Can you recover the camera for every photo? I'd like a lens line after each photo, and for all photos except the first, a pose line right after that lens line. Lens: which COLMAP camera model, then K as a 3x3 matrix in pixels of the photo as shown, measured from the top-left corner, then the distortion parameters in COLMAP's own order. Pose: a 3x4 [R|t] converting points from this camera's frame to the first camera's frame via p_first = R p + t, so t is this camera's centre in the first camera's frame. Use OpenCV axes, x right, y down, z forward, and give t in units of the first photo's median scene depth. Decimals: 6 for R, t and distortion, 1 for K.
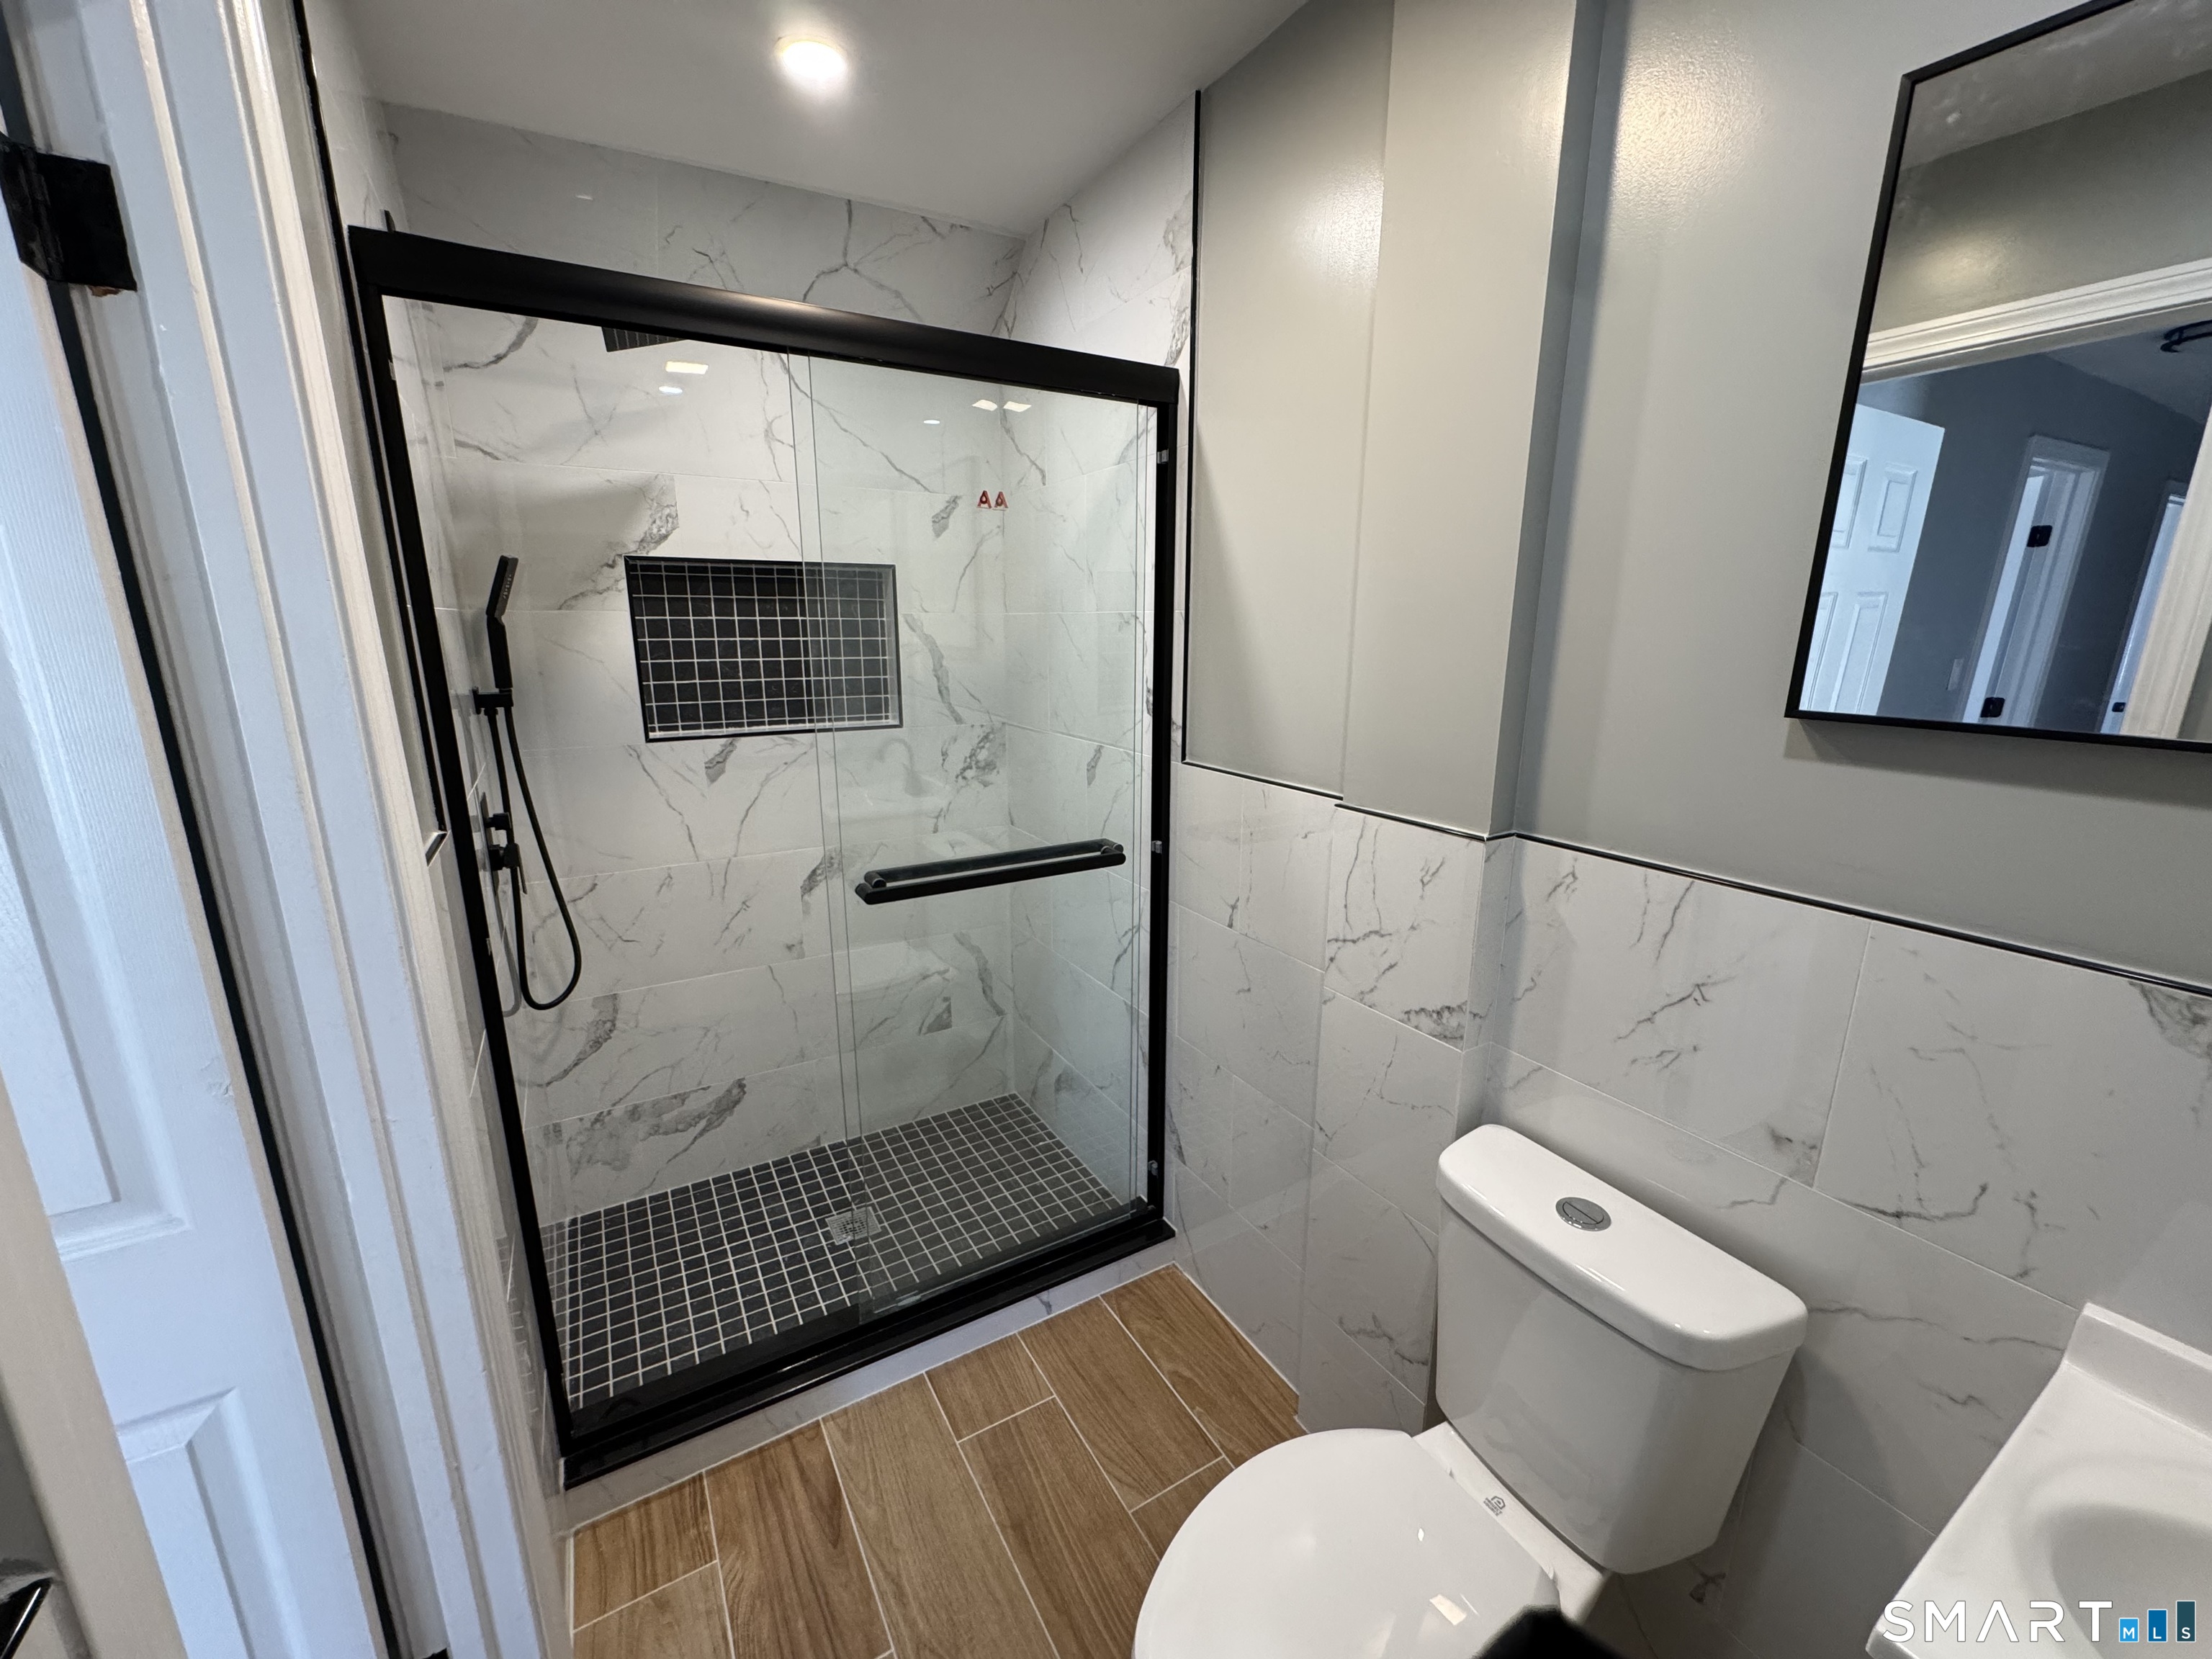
lens RADIAL K [[880.0, 0, 1100.0], [0, 880.0, 834.0], [0, 0, 1]] dist [-0.001189, 0.001504]
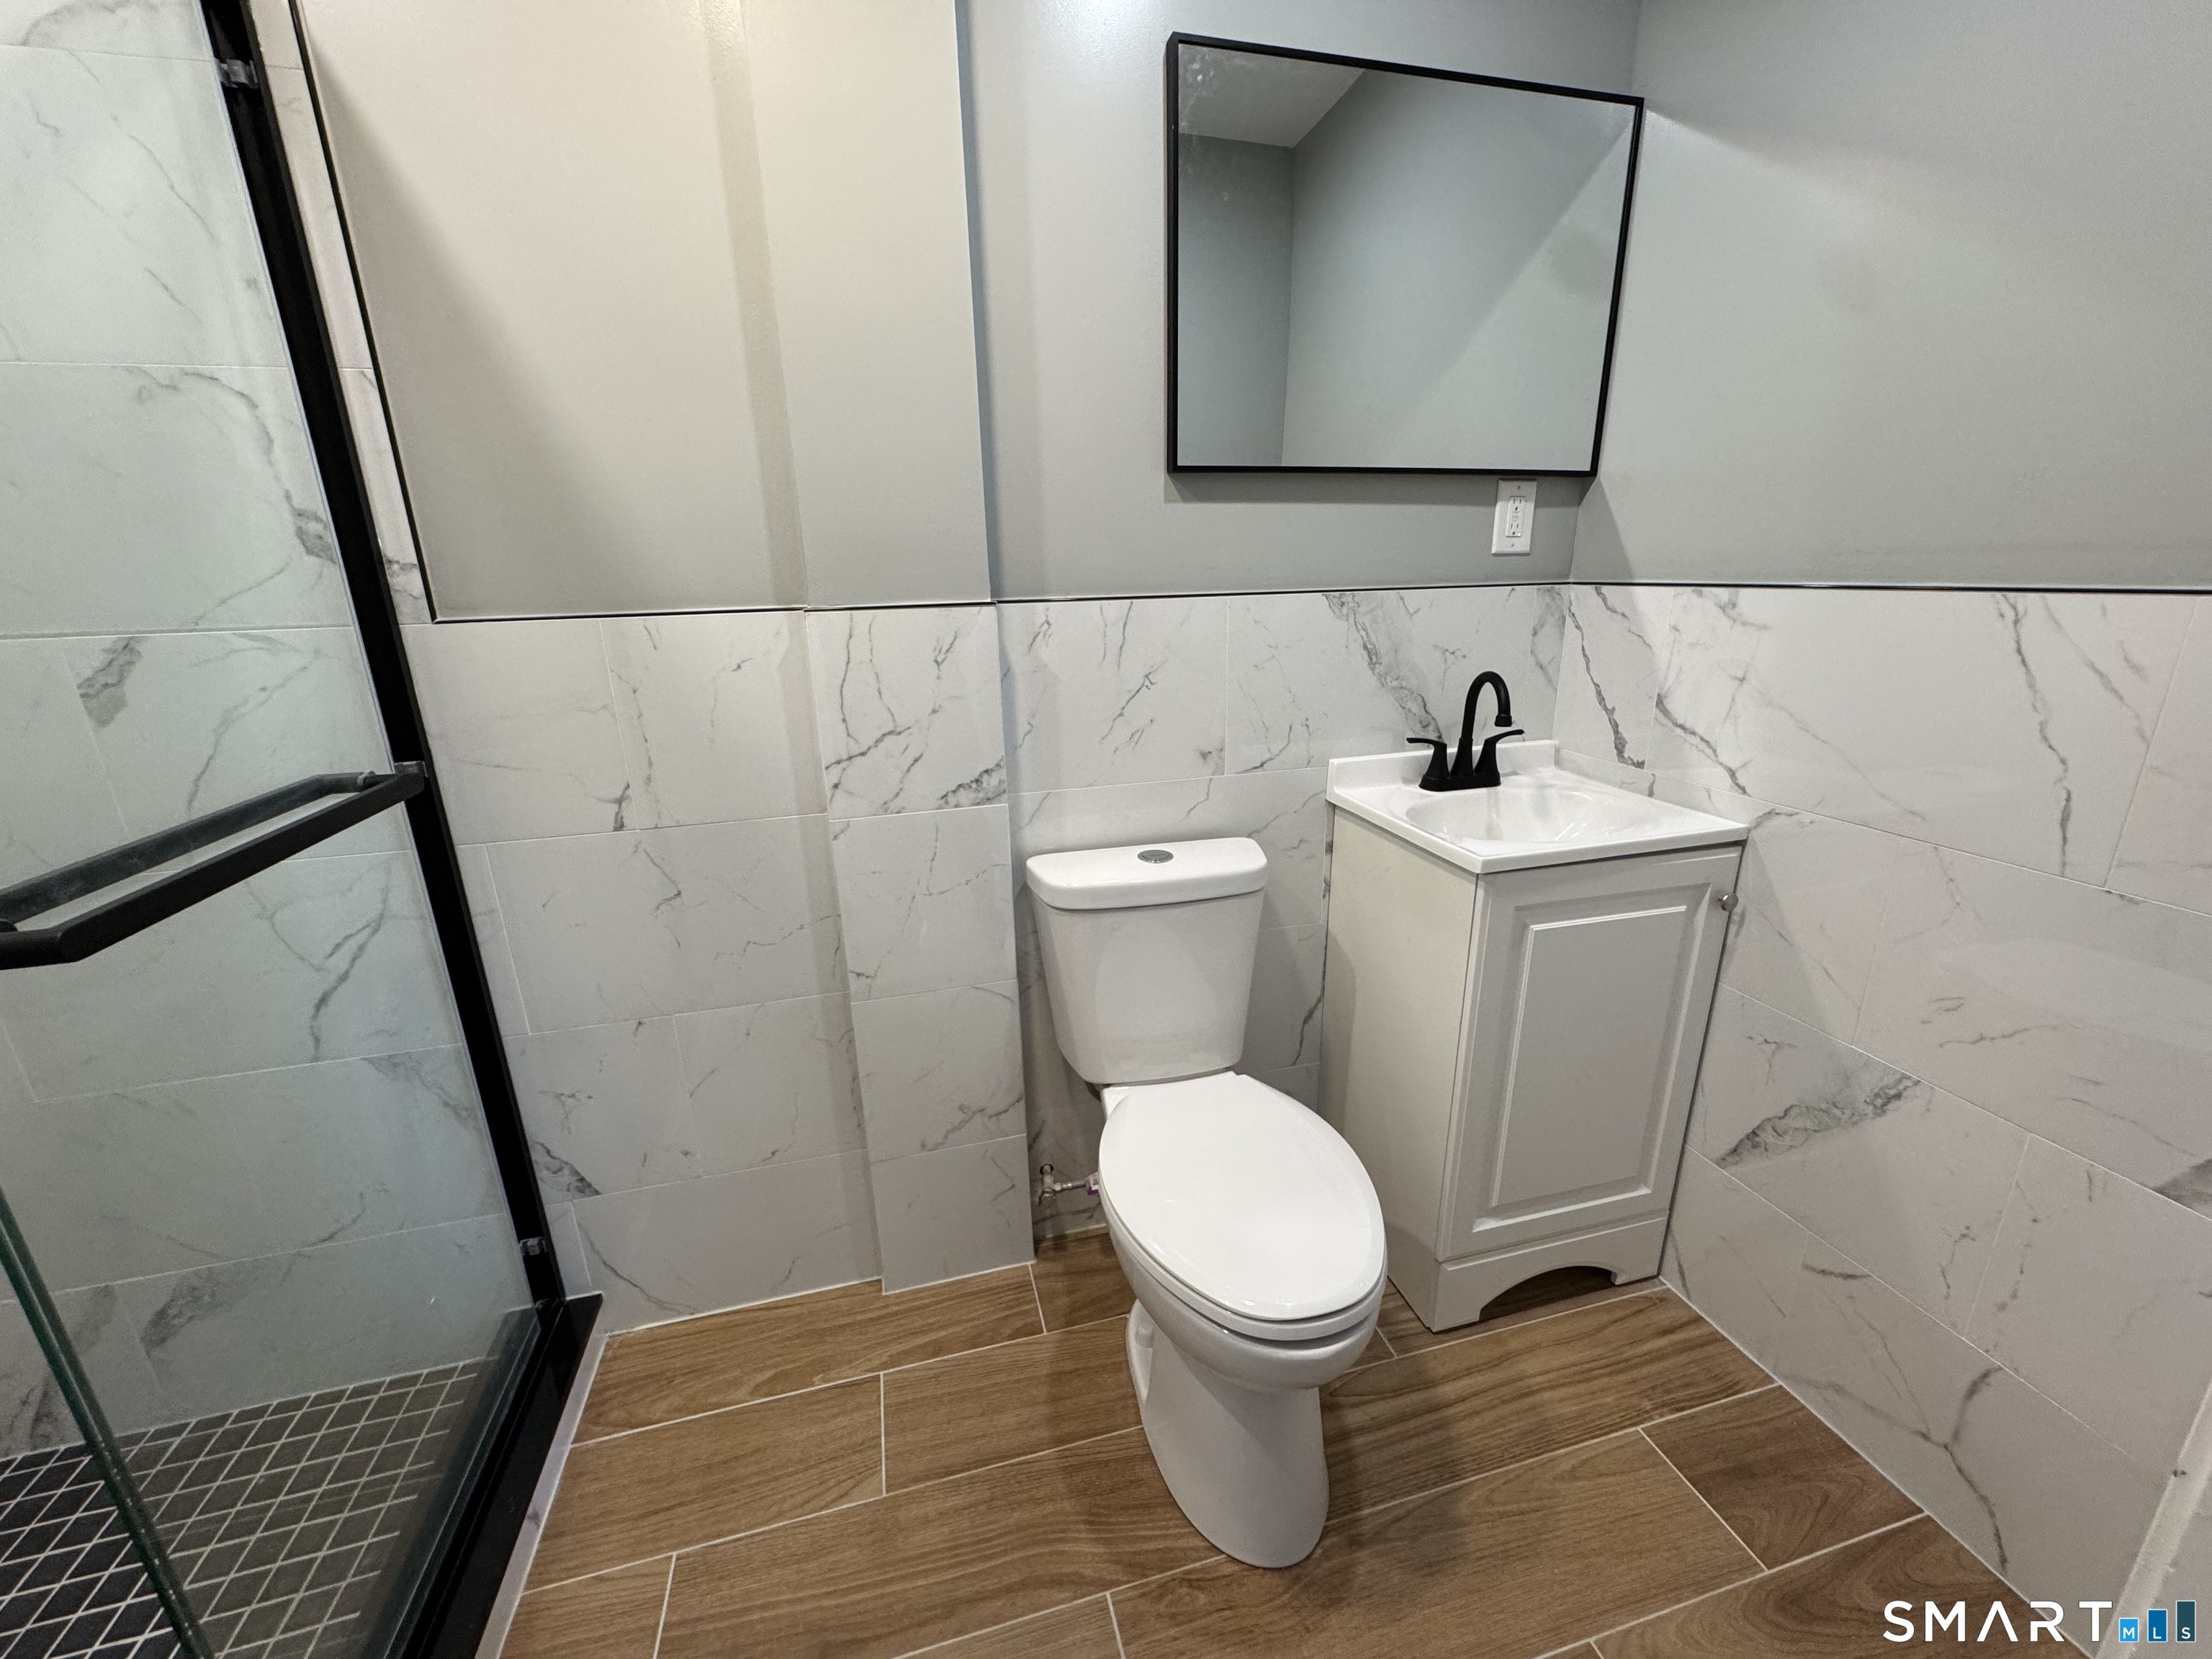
lens RADIAL K [[880.0, 0, 1102.3], [0, 880.0, 835.5], [0, 0, 1]] dist [-0.001189, 0.001504]
pose [[0.274037, -0.283515, 0.918979, -0.475684], [0.253473, 0.943065, 0.215361, 0.059181], [-0.927715, 0.173920, 0.330298, 0.414678]]
